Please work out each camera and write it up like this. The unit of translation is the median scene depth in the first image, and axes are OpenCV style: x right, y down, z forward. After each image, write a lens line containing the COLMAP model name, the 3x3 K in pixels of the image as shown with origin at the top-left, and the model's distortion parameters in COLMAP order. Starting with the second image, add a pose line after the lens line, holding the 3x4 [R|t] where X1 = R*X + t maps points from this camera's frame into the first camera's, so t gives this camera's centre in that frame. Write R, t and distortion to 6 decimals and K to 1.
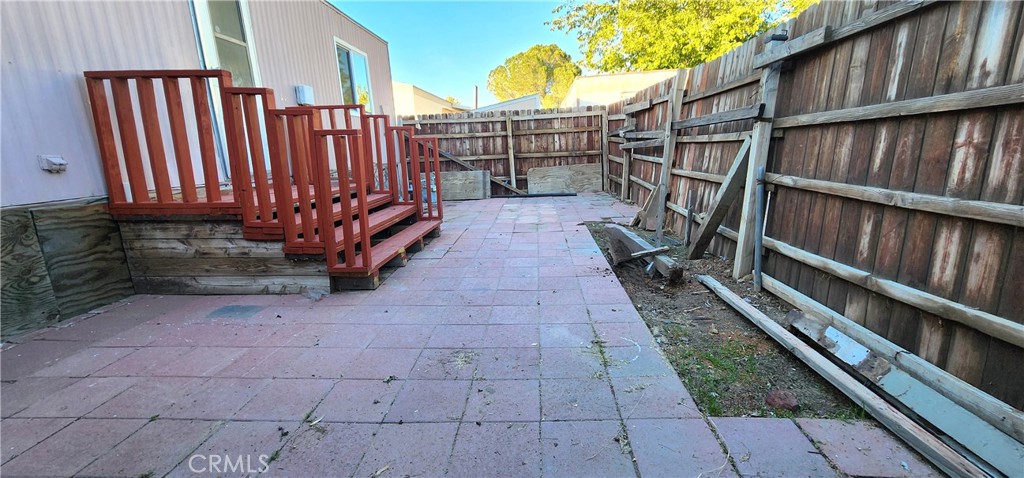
lens RADIAL K [[429.6, 0, 523.6], [0, 429.6, 240.1], [0, 0, 1]] dist [0.000393, 0.000952]
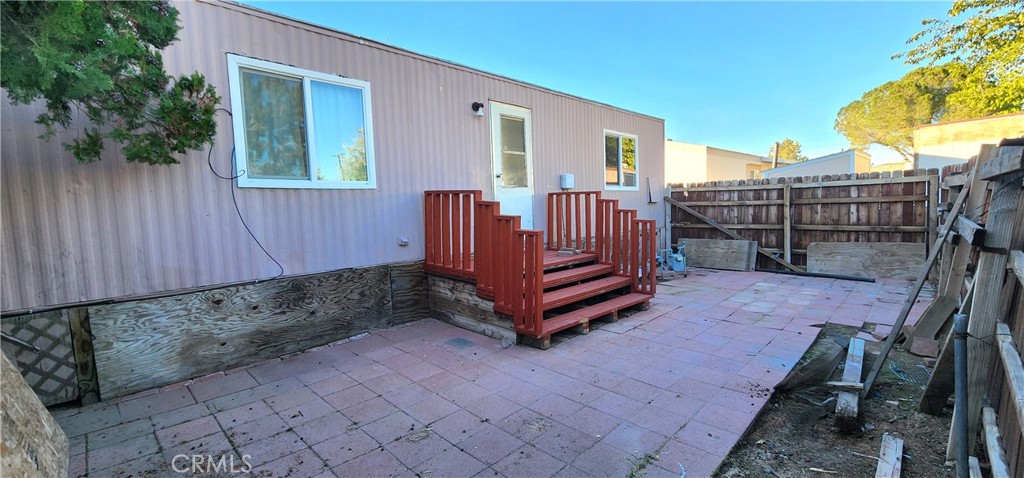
lens RADIAL K [[429.6, 0, 523.6], [0, 429.6, 240.1], [0, 0, 1]] dist [0.000393, 0.000952]
pose [[0.746920, 0.080821, -0.659984, 0.154518], [-0.144841, 0.988526, -0.042866, -0.052296], [0.648947, 0.127610, 0.750056, -0.018148]]
